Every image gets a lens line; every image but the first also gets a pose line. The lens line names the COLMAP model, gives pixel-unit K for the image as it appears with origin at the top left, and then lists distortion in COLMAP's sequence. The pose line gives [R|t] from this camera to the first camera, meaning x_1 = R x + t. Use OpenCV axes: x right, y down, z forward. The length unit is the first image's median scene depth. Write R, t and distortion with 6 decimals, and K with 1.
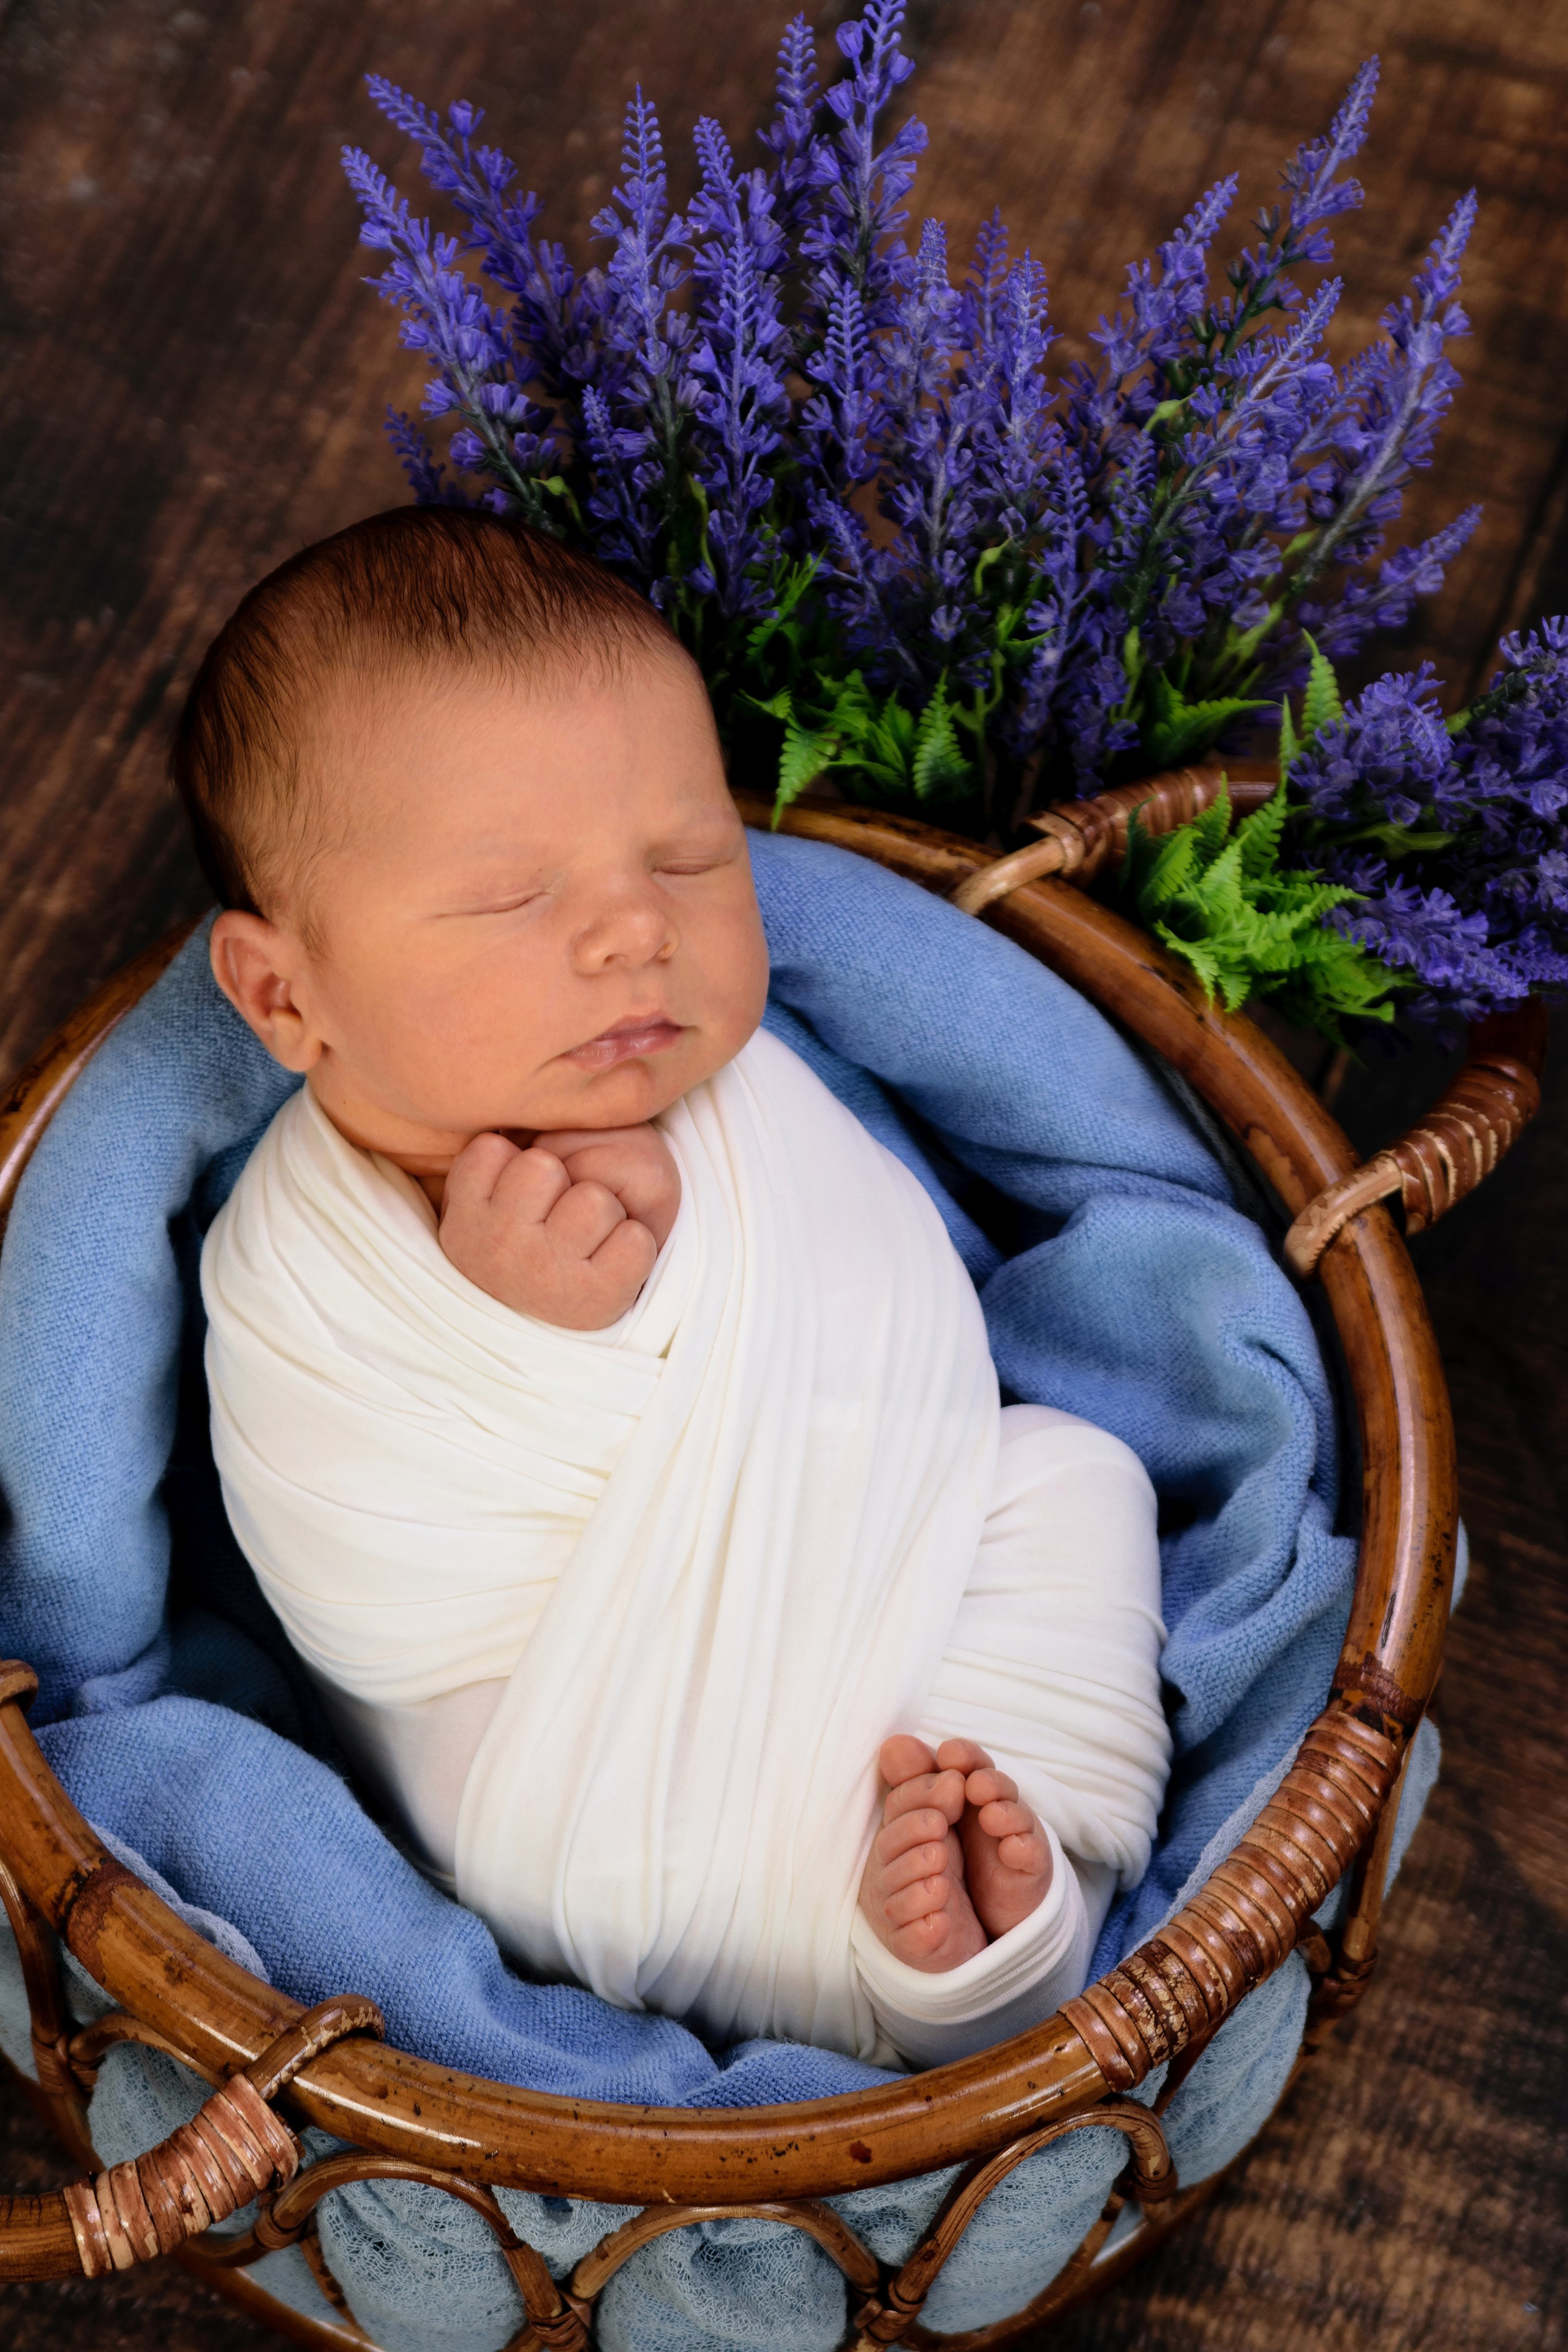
lens RADIAL K [[7252.8, 0, 784.0], [0, 7252.8, 1176.0], [0, 0, 1]] dist [0.172174, -0.949430]
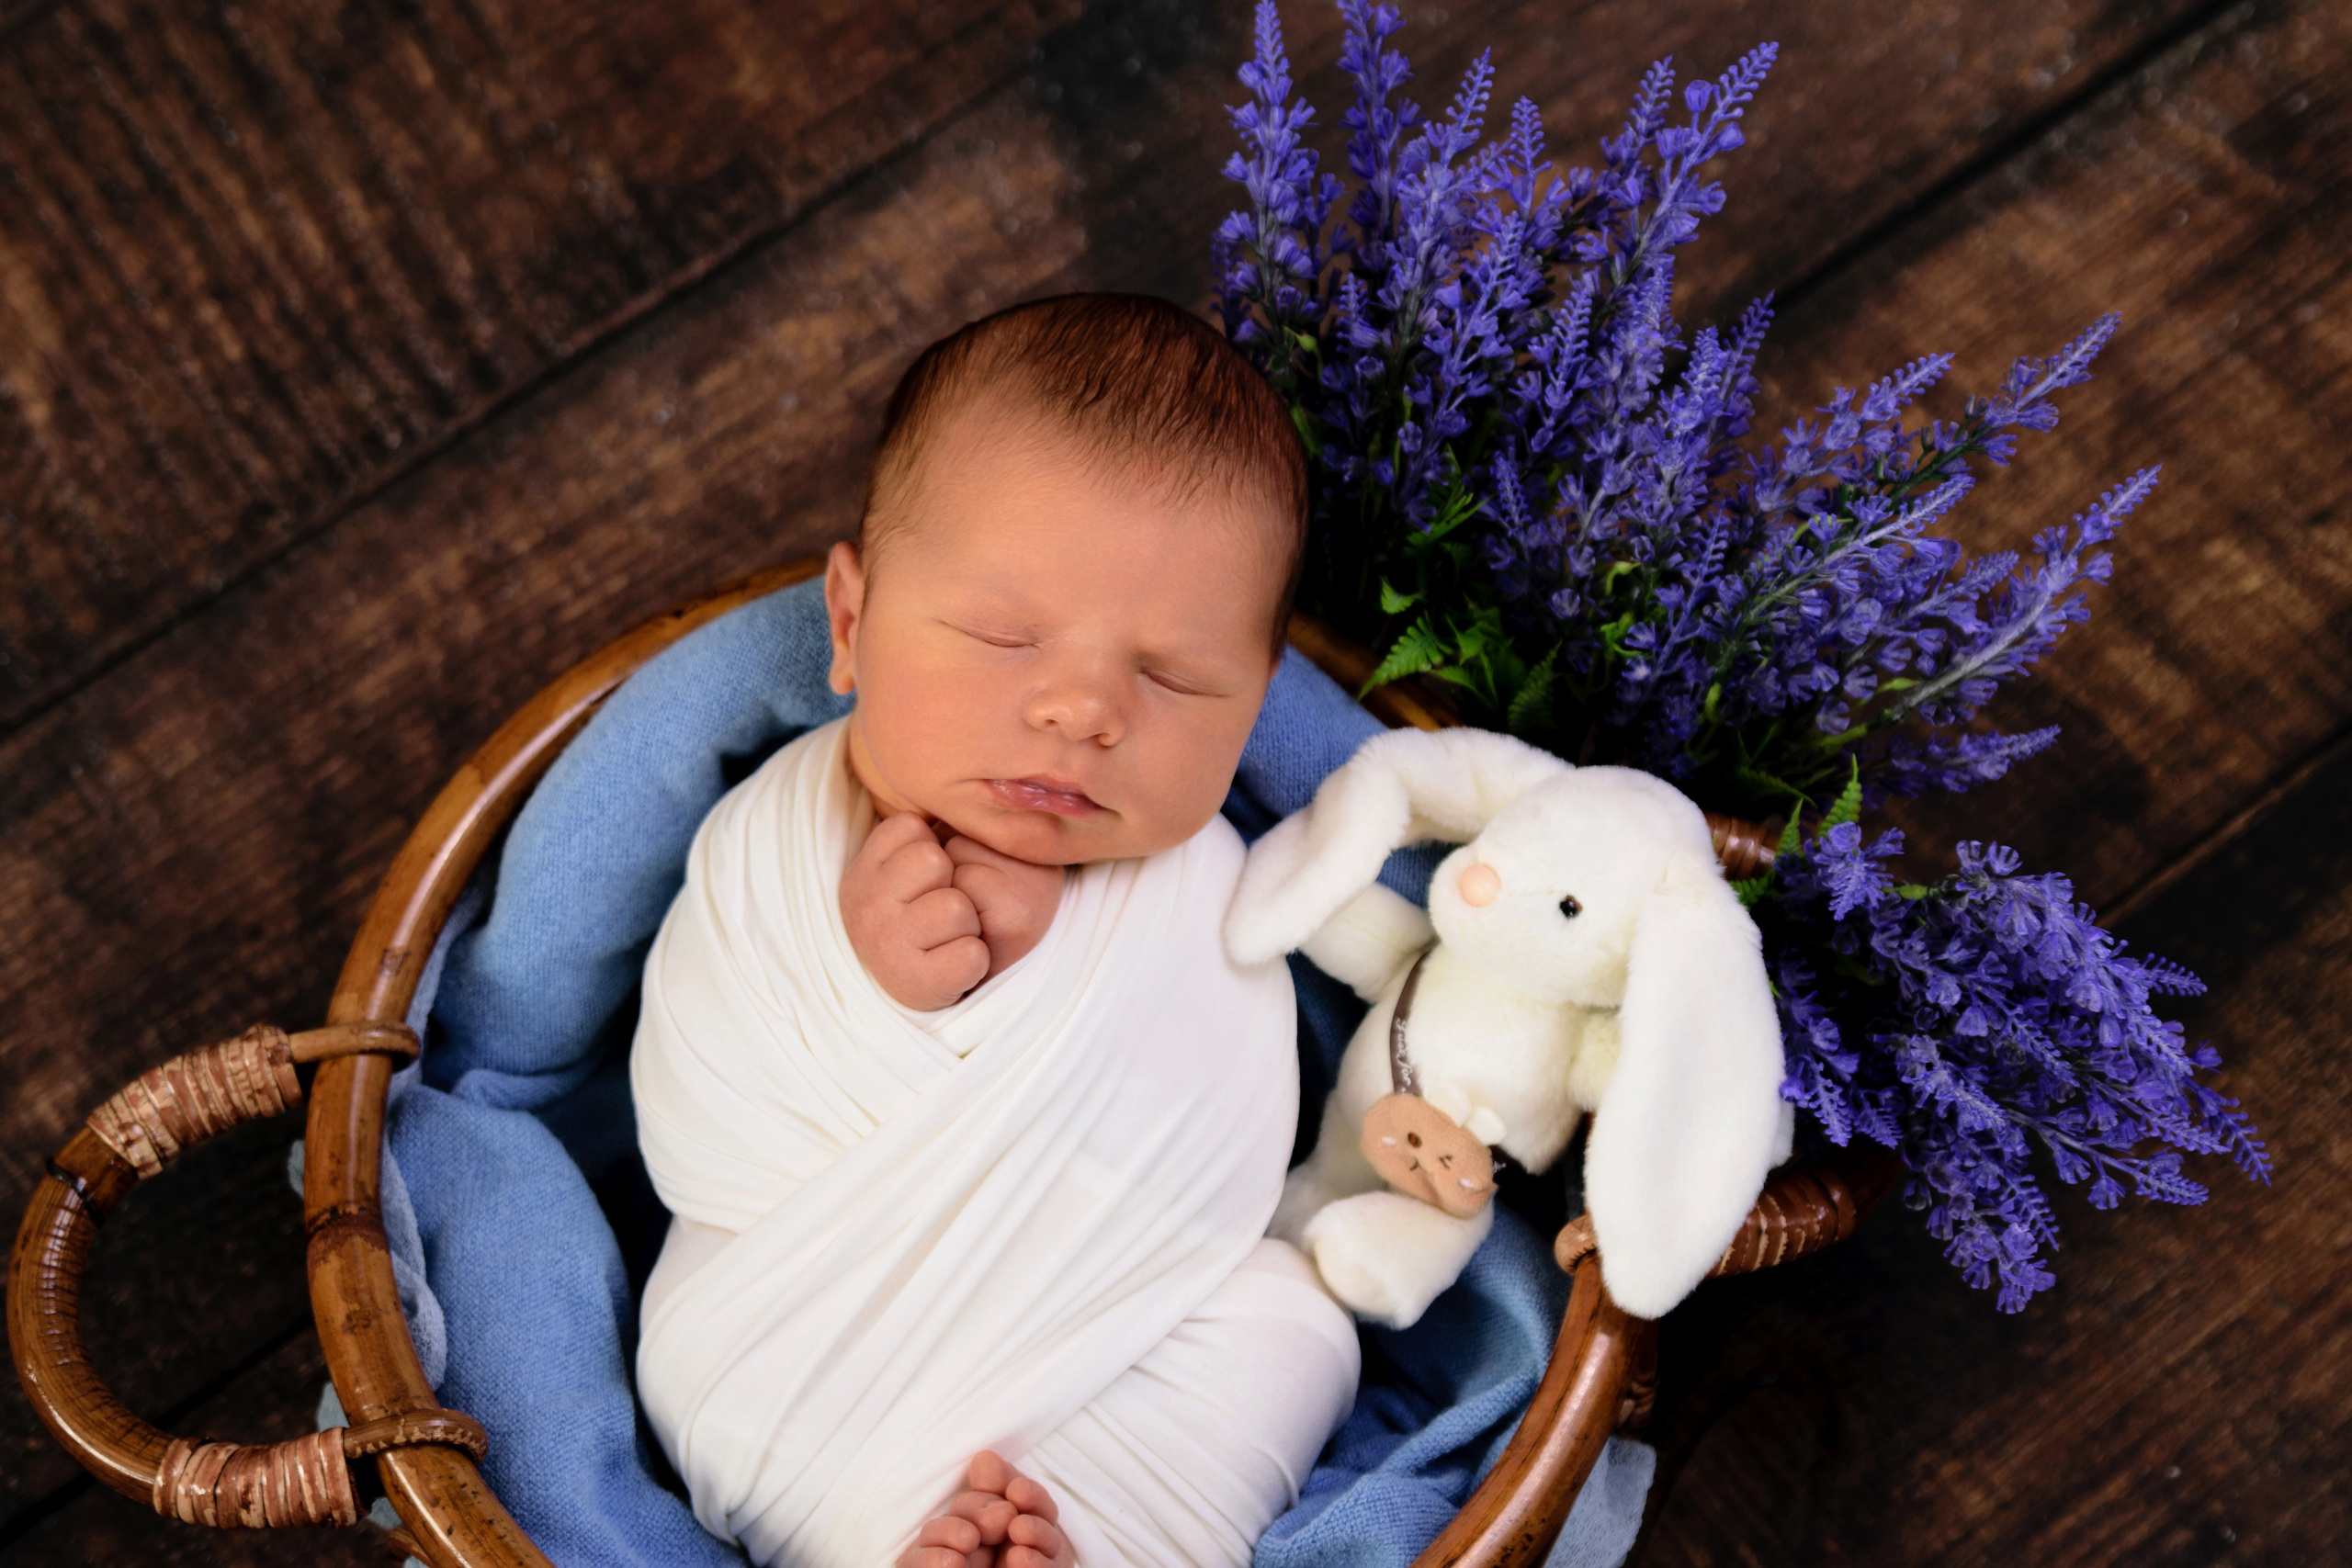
lens RADIAL K [[4686.1, 0, 1129.9], [0, 4686.1, 788.4], [0, 0, 1]] dist [0.053292, 0.060922]
pose [[0.848927, 0.460741, -0.258922, 0.169155], [-0.453657, 0.886594, 0.090254, -0.086936], [0.271142, 0.040843, 0.961672, 0.286390]]
